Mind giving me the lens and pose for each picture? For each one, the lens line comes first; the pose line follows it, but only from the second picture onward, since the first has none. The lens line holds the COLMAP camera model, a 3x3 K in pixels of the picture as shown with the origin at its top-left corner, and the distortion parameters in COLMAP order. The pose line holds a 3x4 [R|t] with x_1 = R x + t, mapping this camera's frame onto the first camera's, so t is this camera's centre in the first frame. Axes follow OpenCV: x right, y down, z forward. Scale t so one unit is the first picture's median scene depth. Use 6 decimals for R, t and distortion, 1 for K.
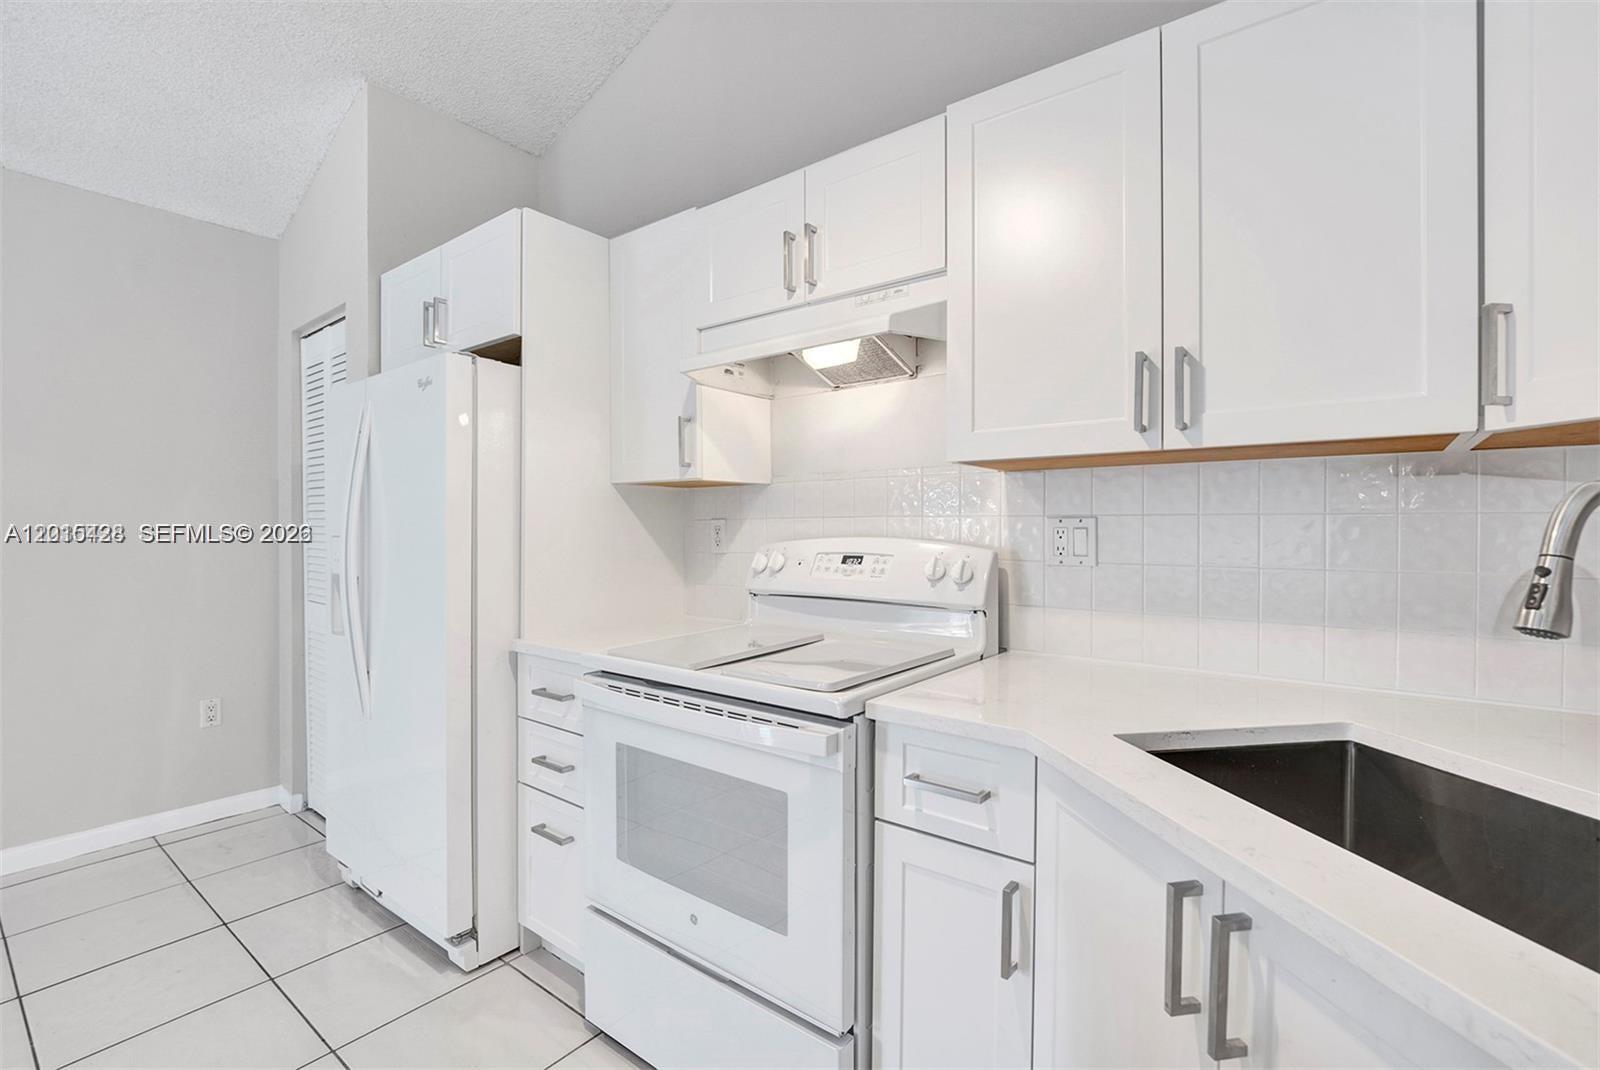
lens RADIAL K [[698.6, 0, 796.4], [0, 698.6, 534.8], [0, 0, 1]] dist [-0.000780, 0.000390]
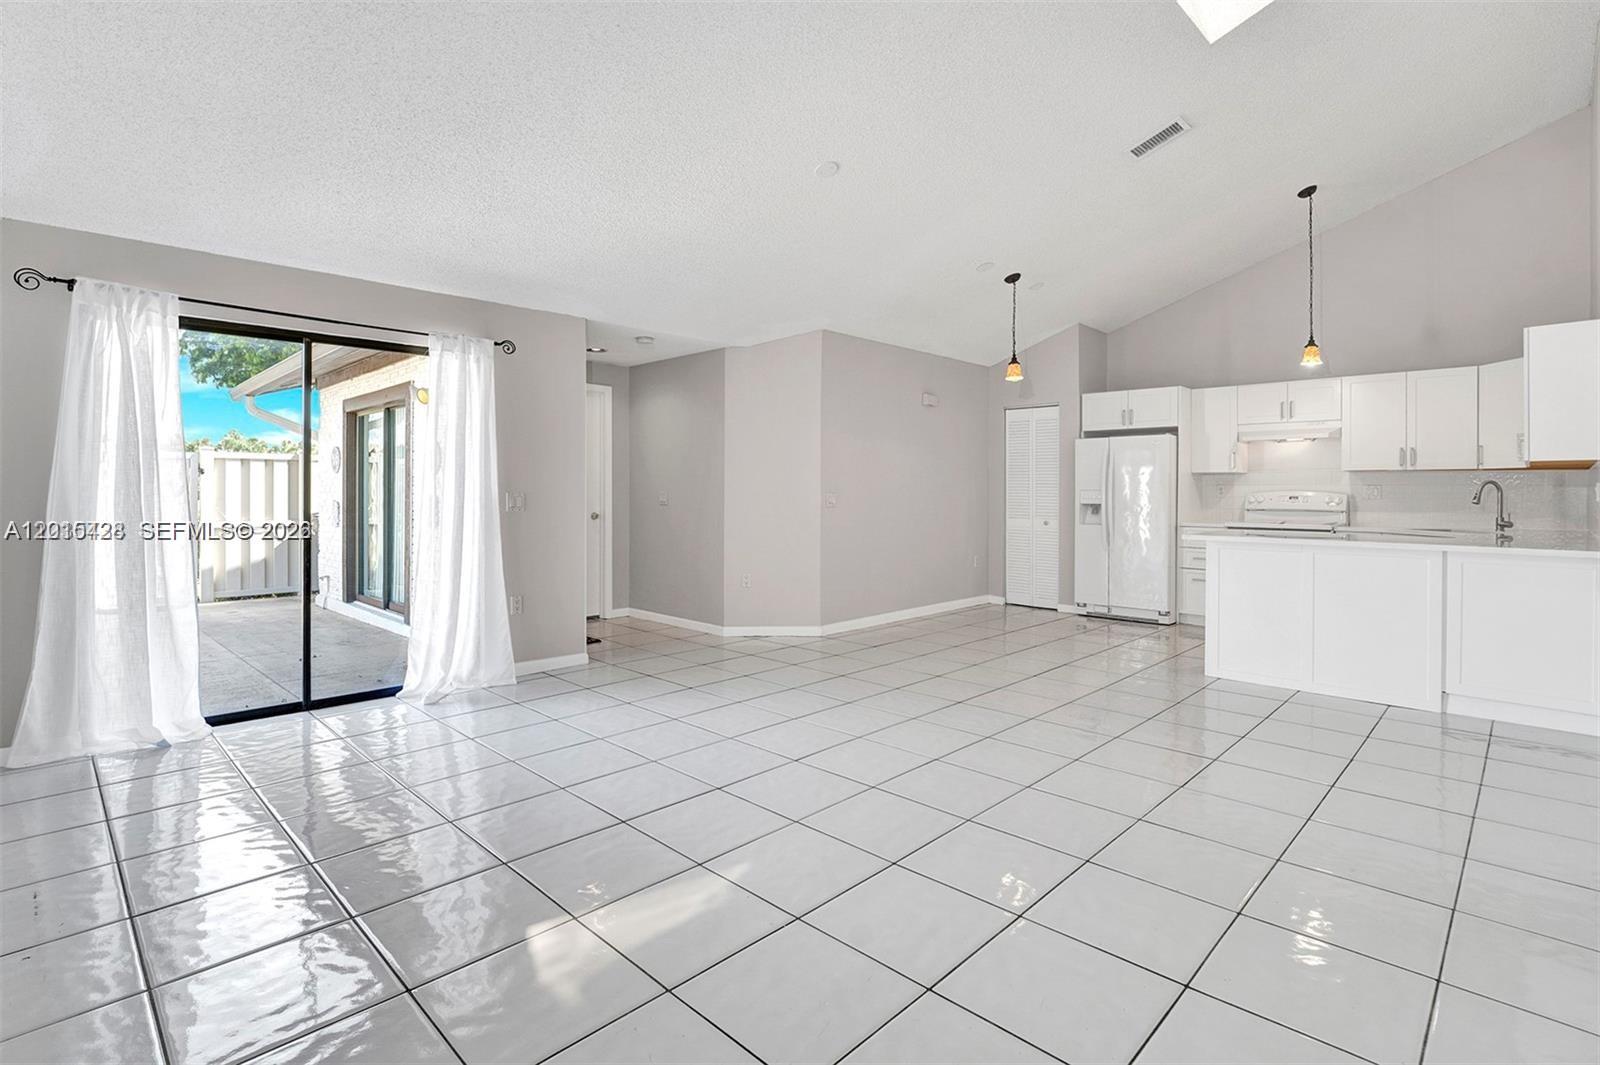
lens RADIAL K [[733.9, 0, 817.5], [0, 733.9, 494.2], [0, 0, 1]] dist [-0.019623, -0.000888]
pose [[0.993295, 0.006651, -0.115417, -1.854258], [-0.007875, 0.999917, -0.010154, 0.074785], [0.115340, 0.010995, 0.993265, -2.784693]]
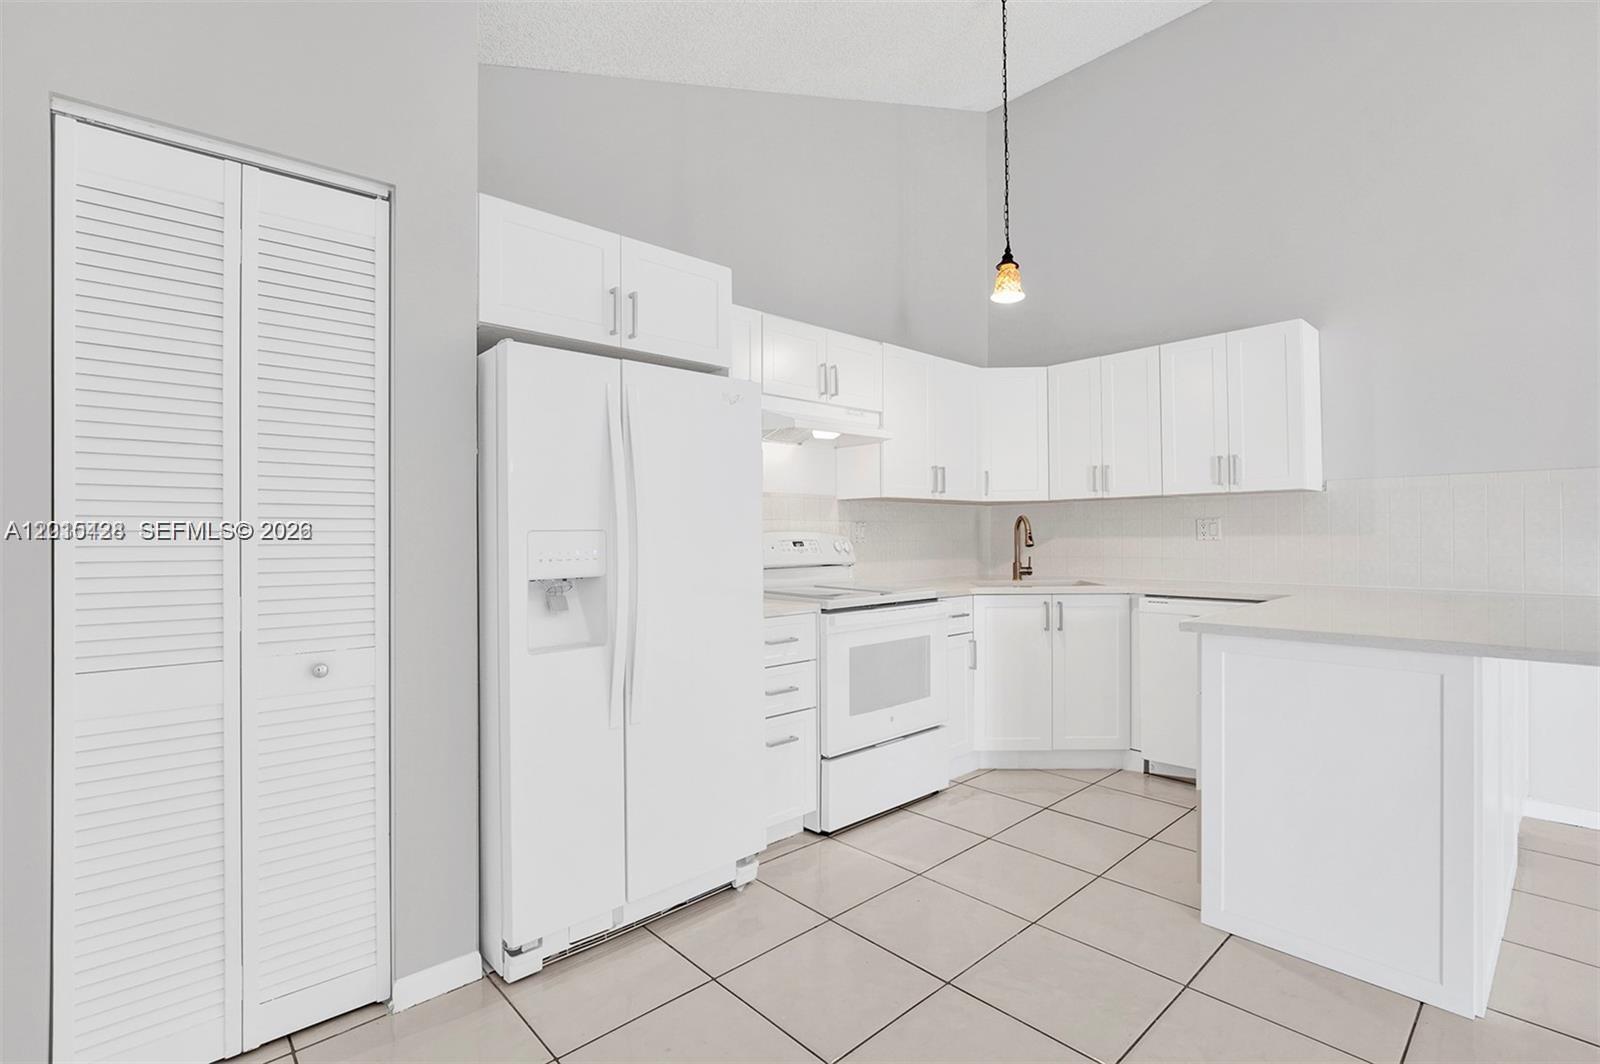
lens RADIAL K [[733.9, 0, 794.0], [0, 733.9, 528.2], [0, 0, 1]] dist [-0.019623, -0.000888]
pose [[0.190830, 0.007401, 0.981595, -1.889128], [0.019297, 0.999750, -0.011290, 0.017580], [-0.981433, 0.021097, 0.190640, 0.716180]]
